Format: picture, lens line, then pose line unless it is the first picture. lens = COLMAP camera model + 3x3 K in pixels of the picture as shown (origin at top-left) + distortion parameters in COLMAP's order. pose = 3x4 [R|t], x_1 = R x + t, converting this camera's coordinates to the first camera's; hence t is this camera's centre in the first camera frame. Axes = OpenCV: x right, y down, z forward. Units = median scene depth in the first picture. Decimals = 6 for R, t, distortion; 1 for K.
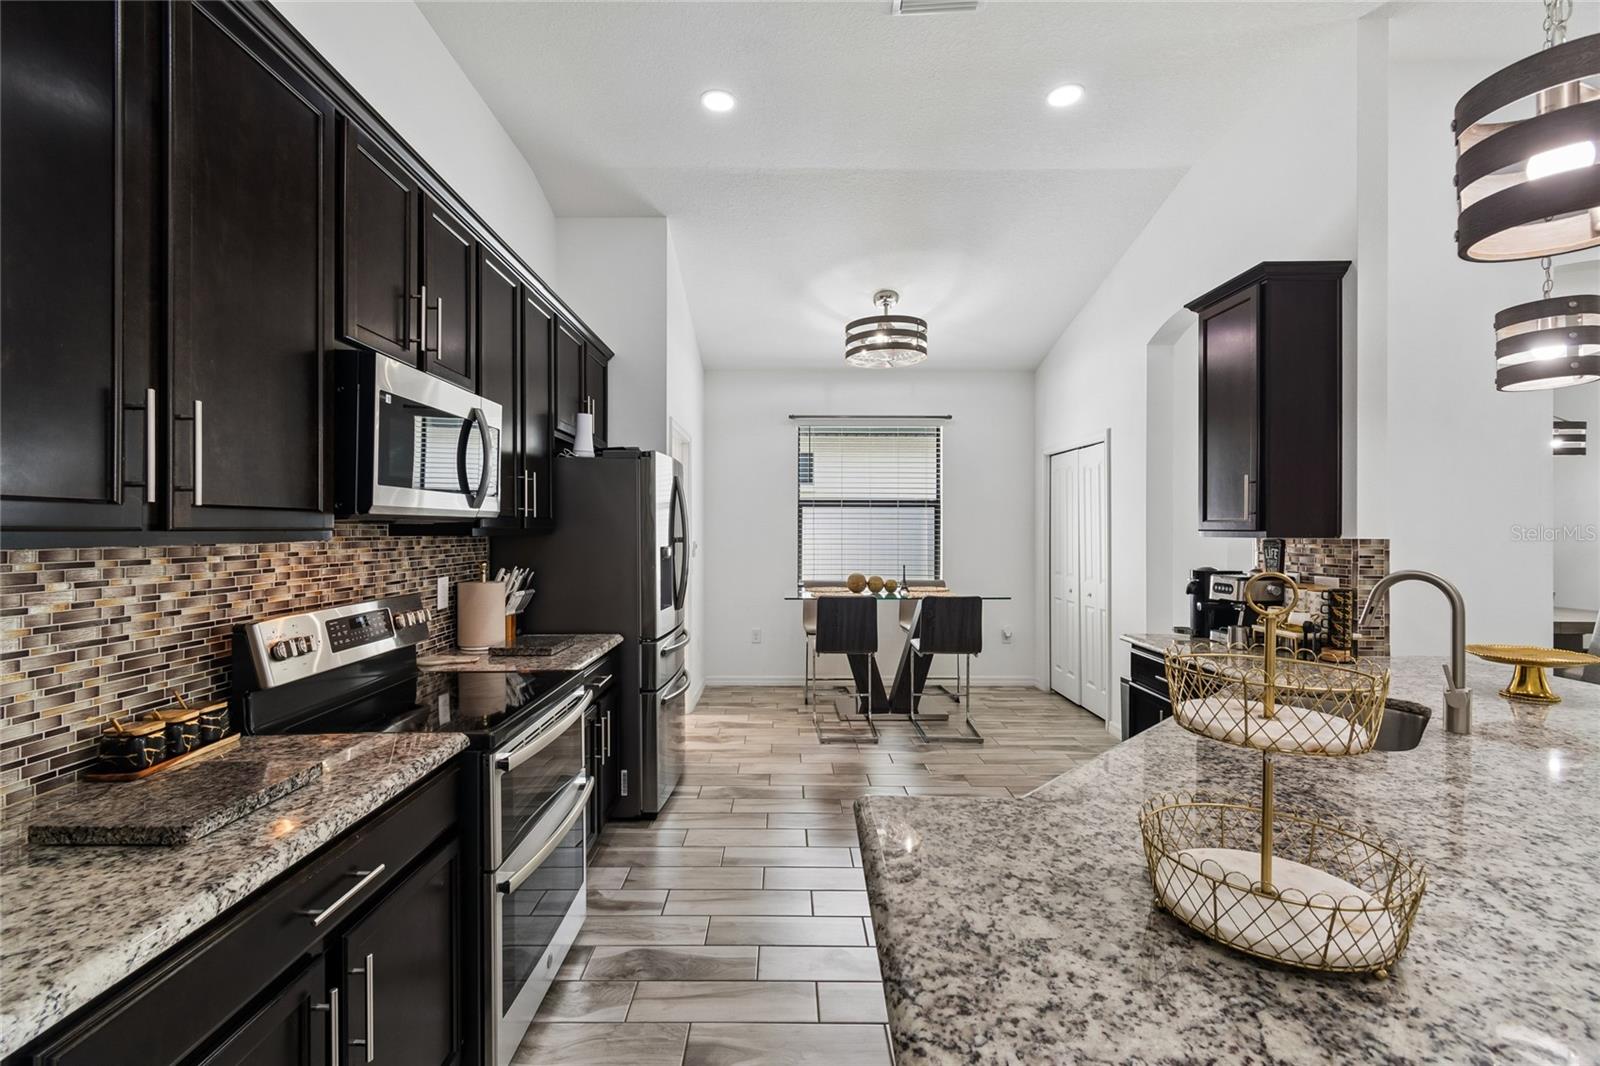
lens RADIAL K [[709.9, 0, 786.1], [0, 709.9, 526.8], [0, 0, 1]] dist [0.003706, -0.002839]
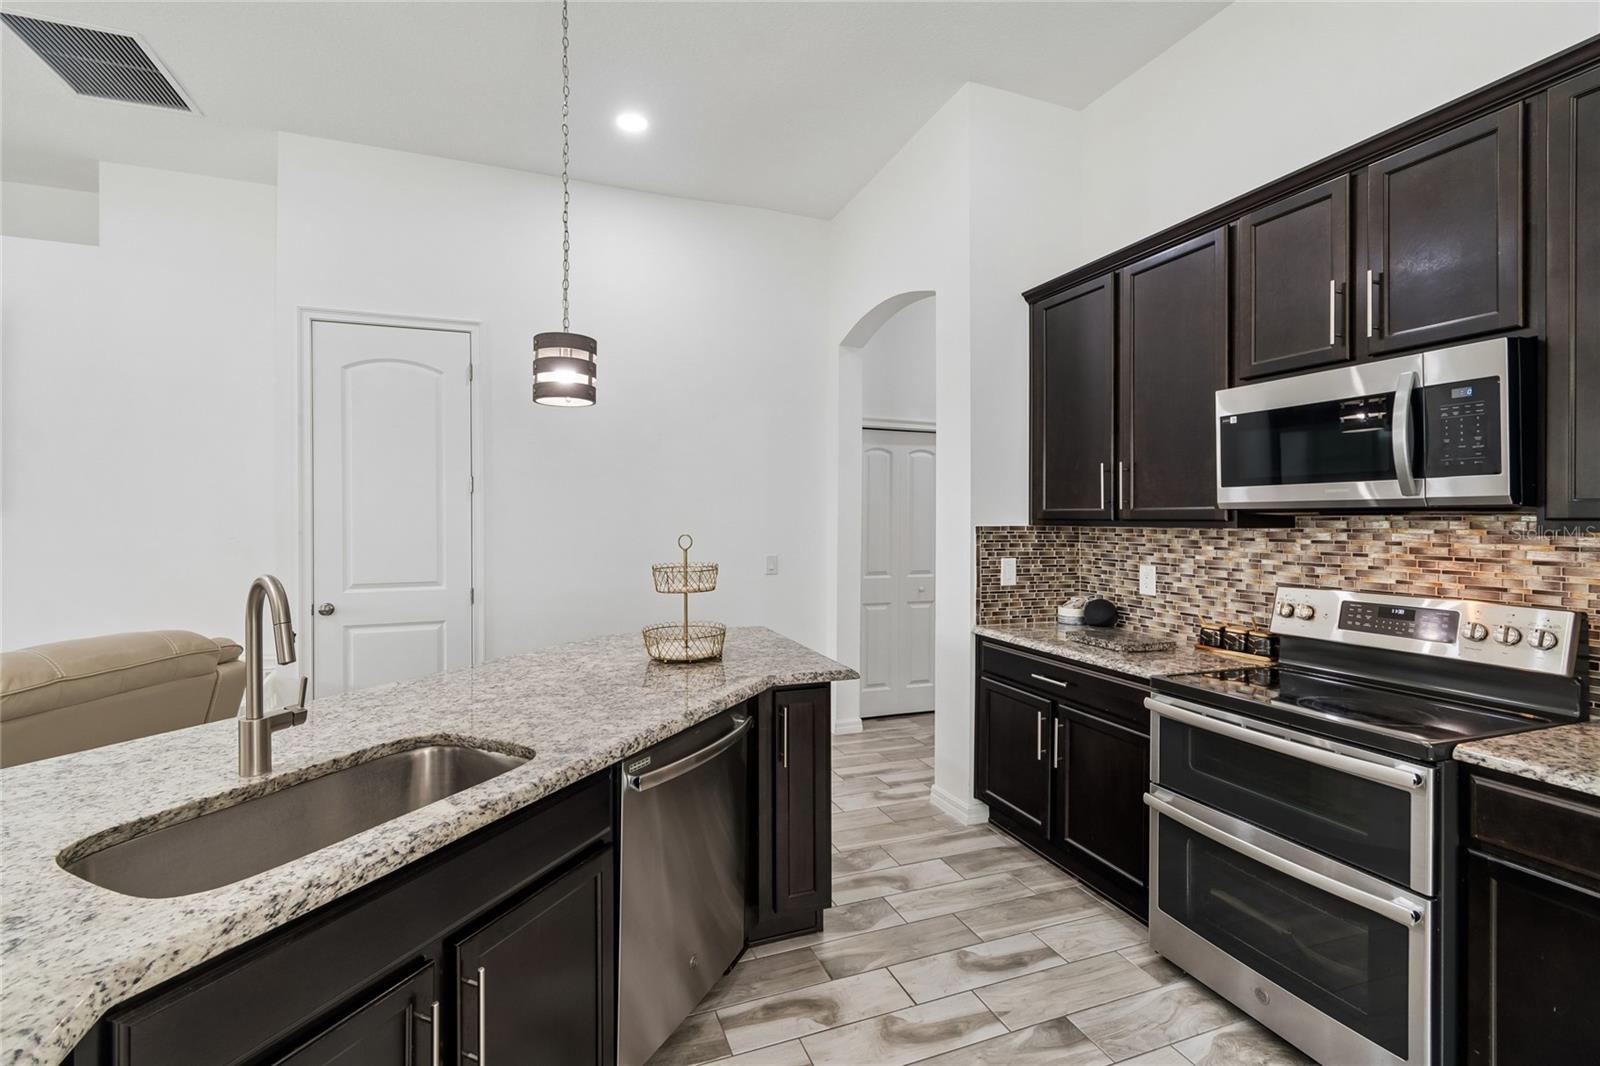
lens RADIAL K [[709.9, 0, 790.7], [0, 709.9, 518.7], [0, 0, 1]] dist [0.003706, -0.002839]
pose [[-0.934716, -0.003436, -0.355378, 0.407479], [-0.002709, 0.999993, -0.002544, 0.003680], [0.355384, -0.001415, -0.934719, 1.196063]]
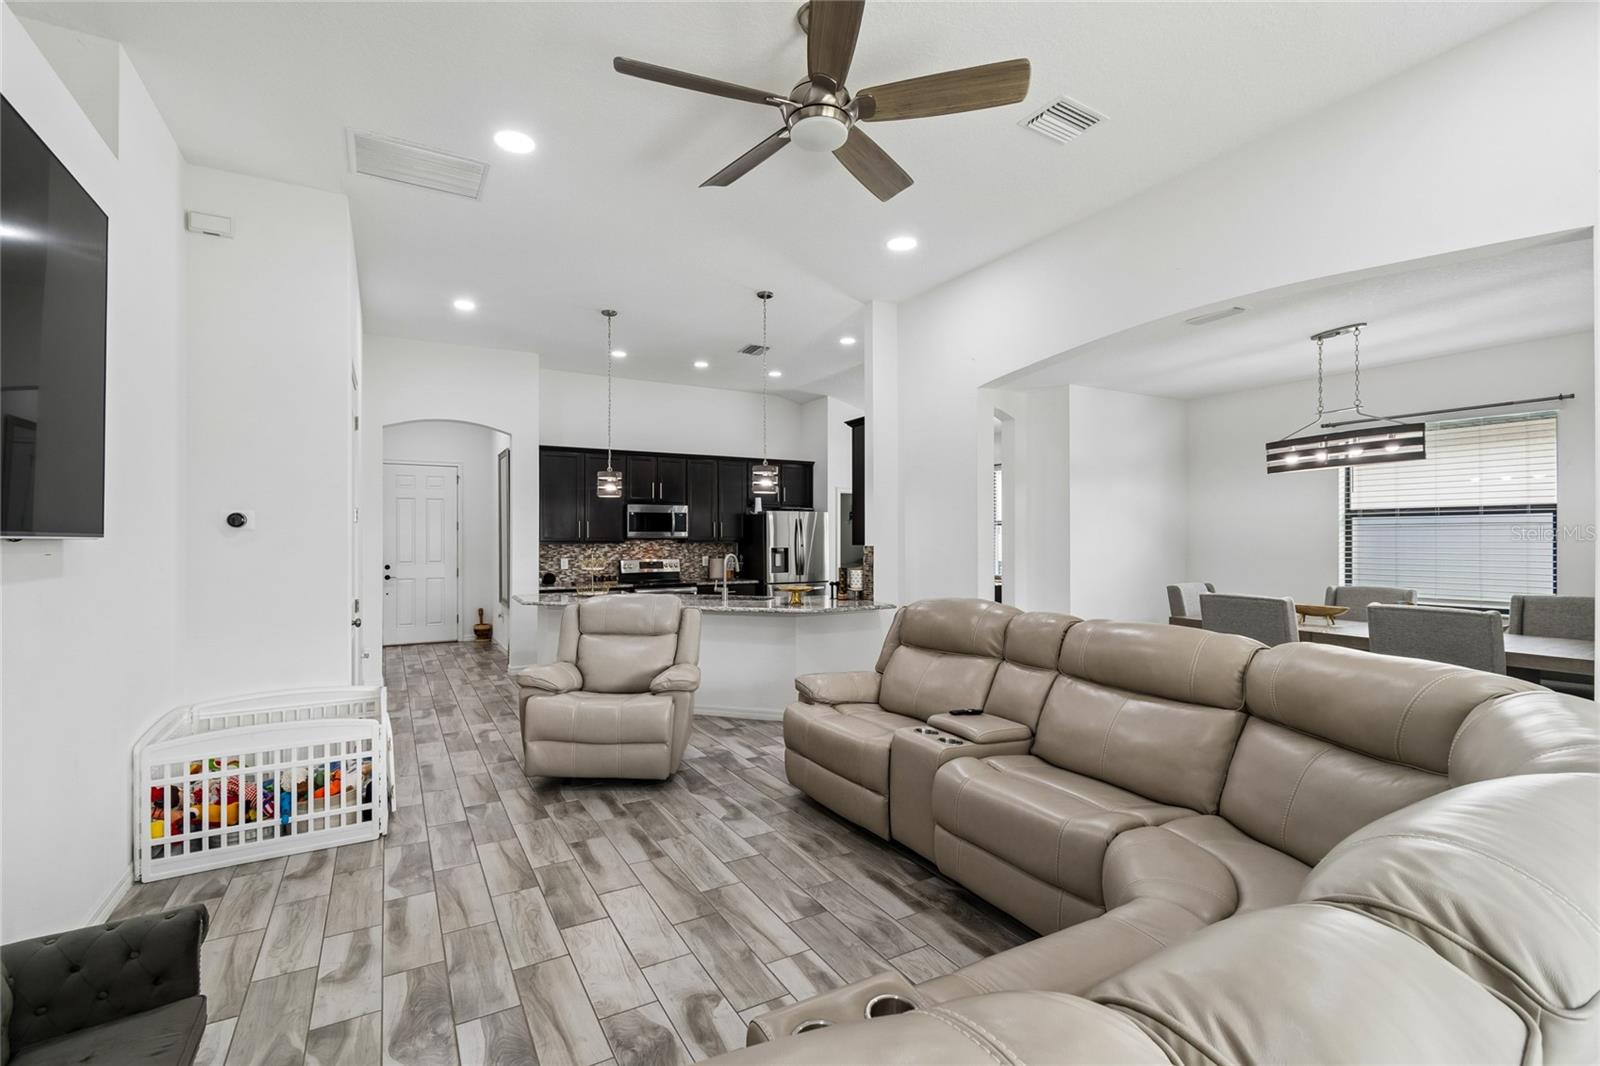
lens RADIAL K [[709.9, 0, 780.3], [0, 709.9, 544.6], [0, 0, 1]] dist [0.003706, -0.002839]
pose [[0.484248, 0.005207, -0.874916, 2.491219], [0.004140, 0.999957, 0.008243, -0.005990], [0.874921, -0.007614, 0.484205, -0.257812]]
